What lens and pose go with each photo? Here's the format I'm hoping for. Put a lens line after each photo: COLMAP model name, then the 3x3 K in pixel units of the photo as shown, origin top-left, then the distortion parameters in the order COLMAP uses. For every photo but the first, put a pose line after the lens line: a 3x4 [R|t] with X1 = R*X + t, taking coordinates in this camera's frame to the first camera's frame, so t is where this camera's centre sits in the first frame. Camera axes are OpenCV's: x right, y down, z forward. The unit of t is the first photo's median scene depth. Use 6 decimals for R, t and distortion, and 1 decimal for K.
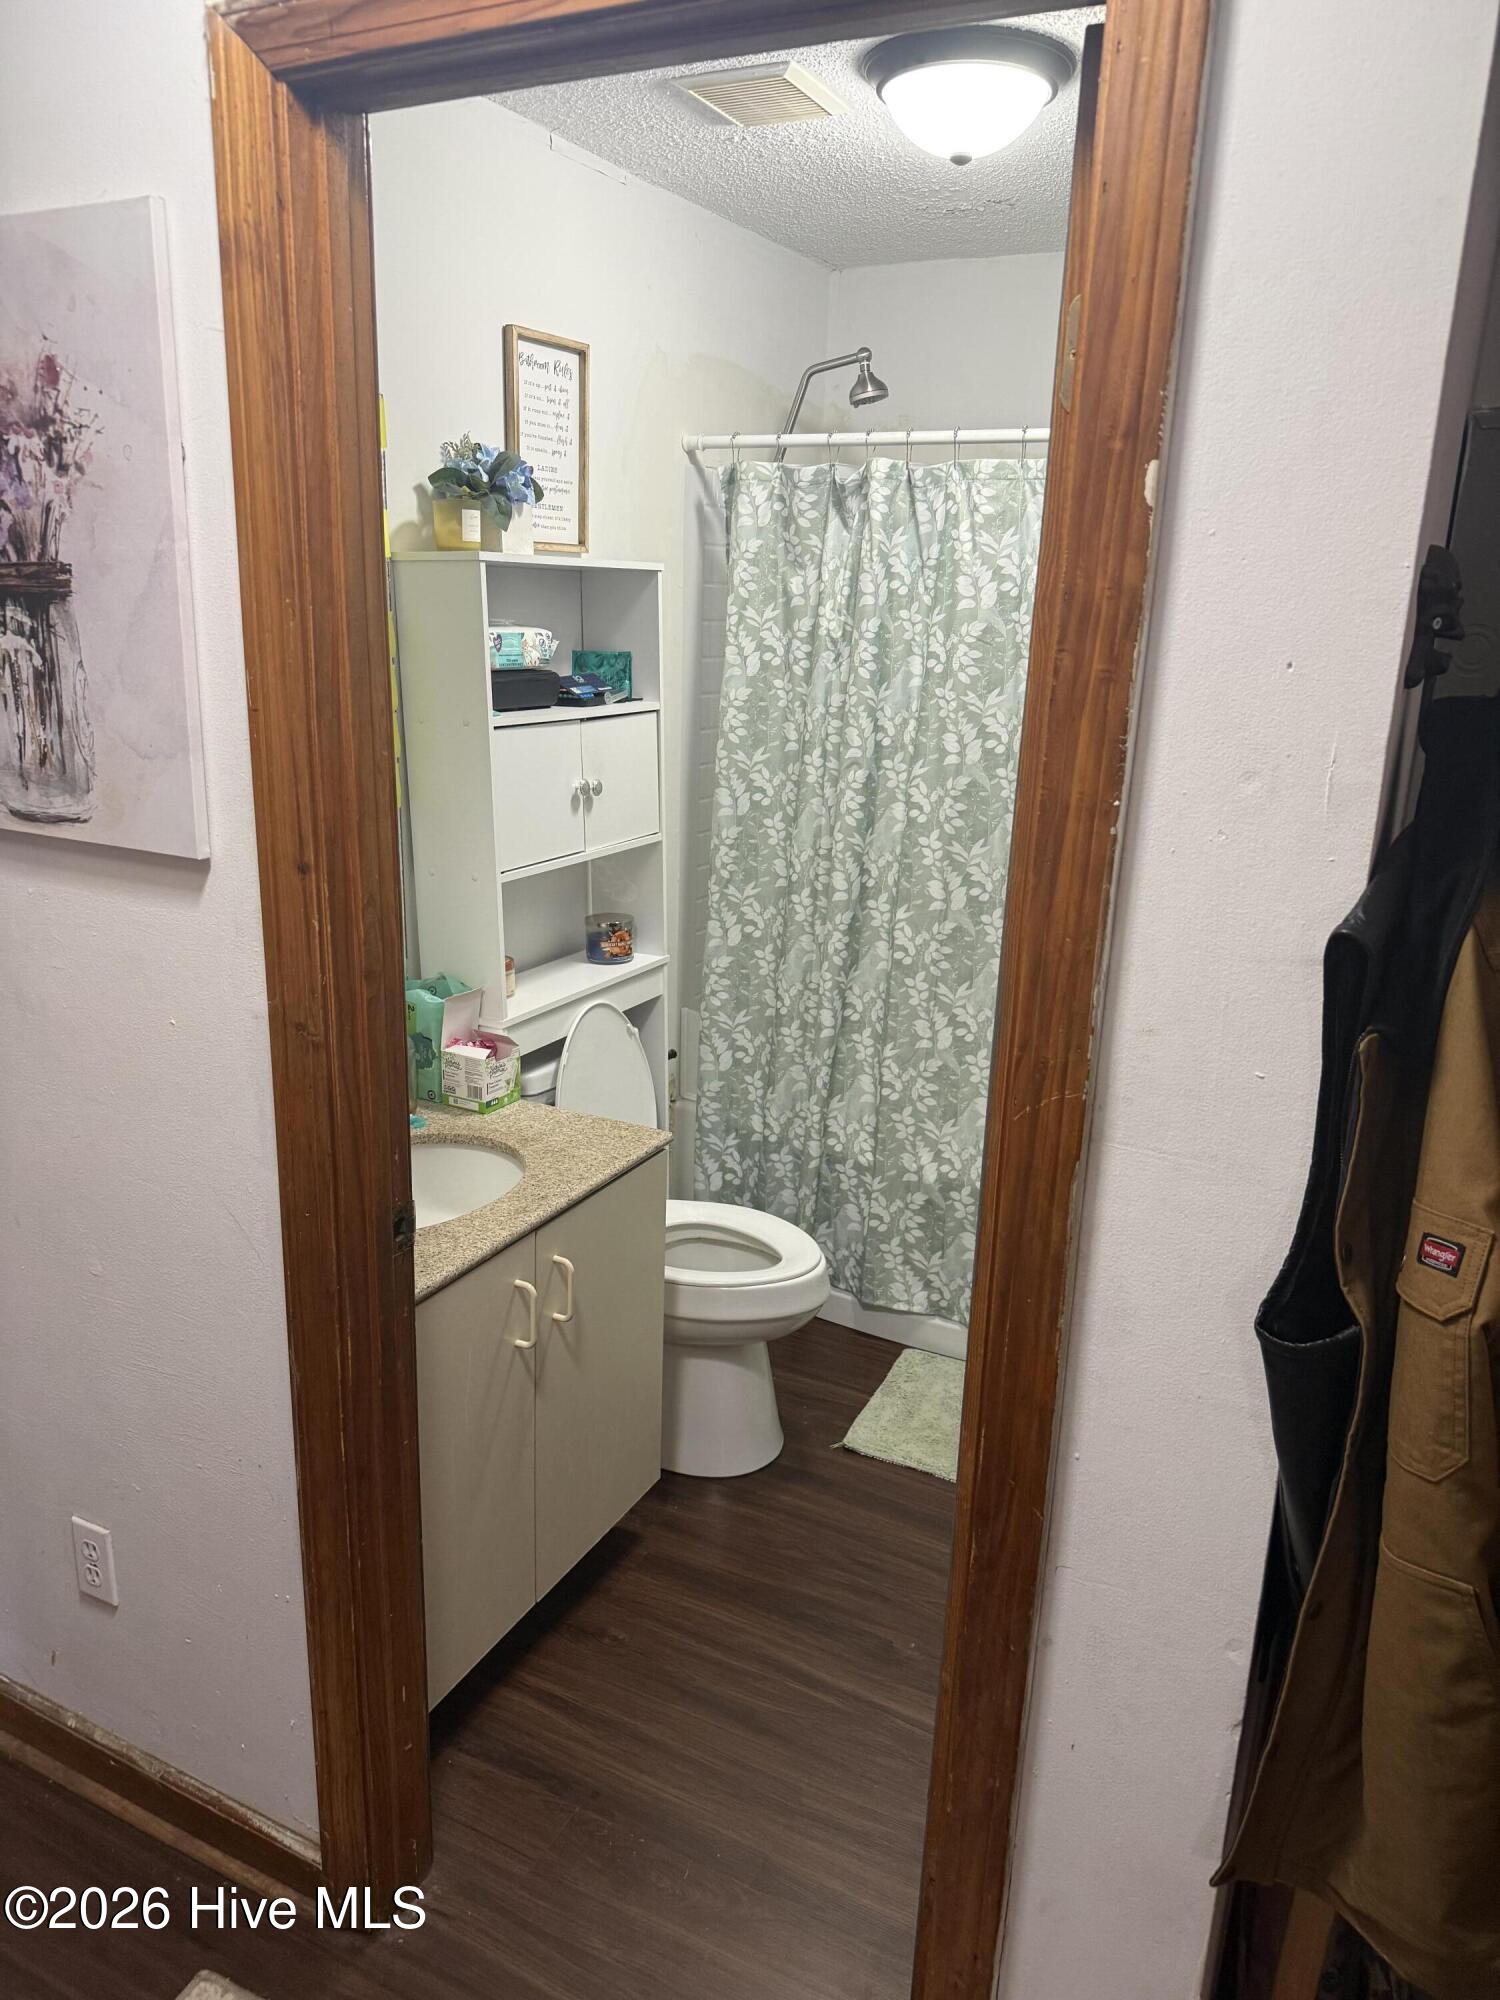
lens RADIAL K [[1404.0, 0, 750.0], [0, 1404.0, 1000.0], [0, 0, 1]] dist [0.125937, -0.077836]
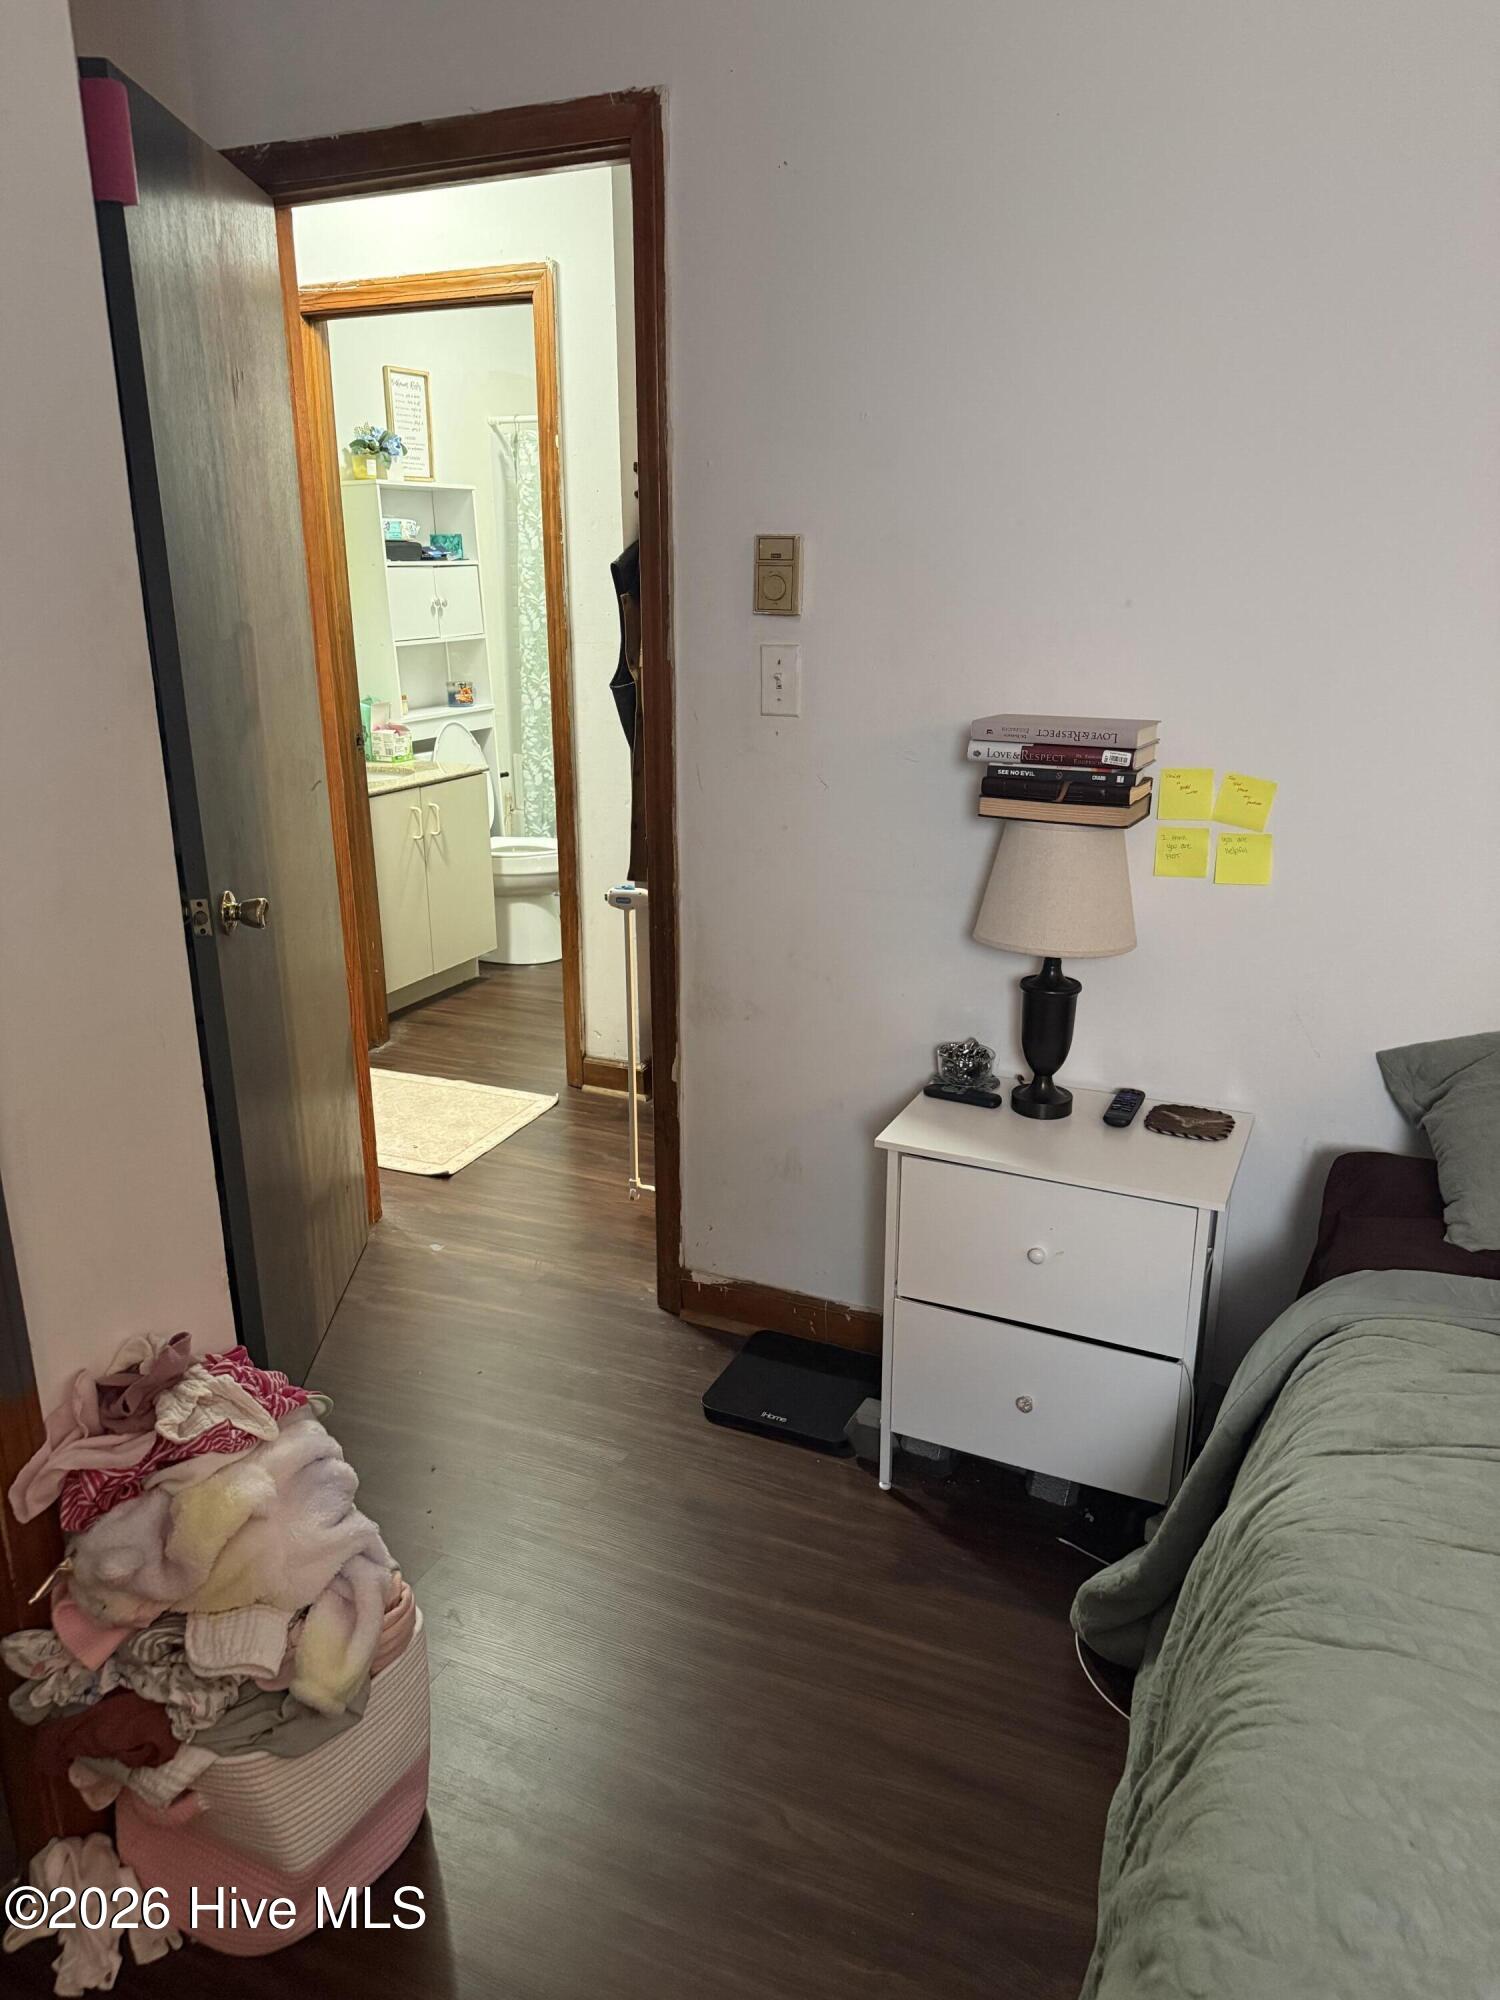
lens RADIAL K [[1443.2, 0, 759.8], [0, 1443.2, 1026.2], [0, 0, 1]] dist [0.073170, -0.087599]
pose [[0.997852, -0.049597, 0.042804, 0.209073], [0.048043, 0.998174, 0.036601, 0.377231], [-0.044542, -0.034466, 0.998413, -1.032348]]
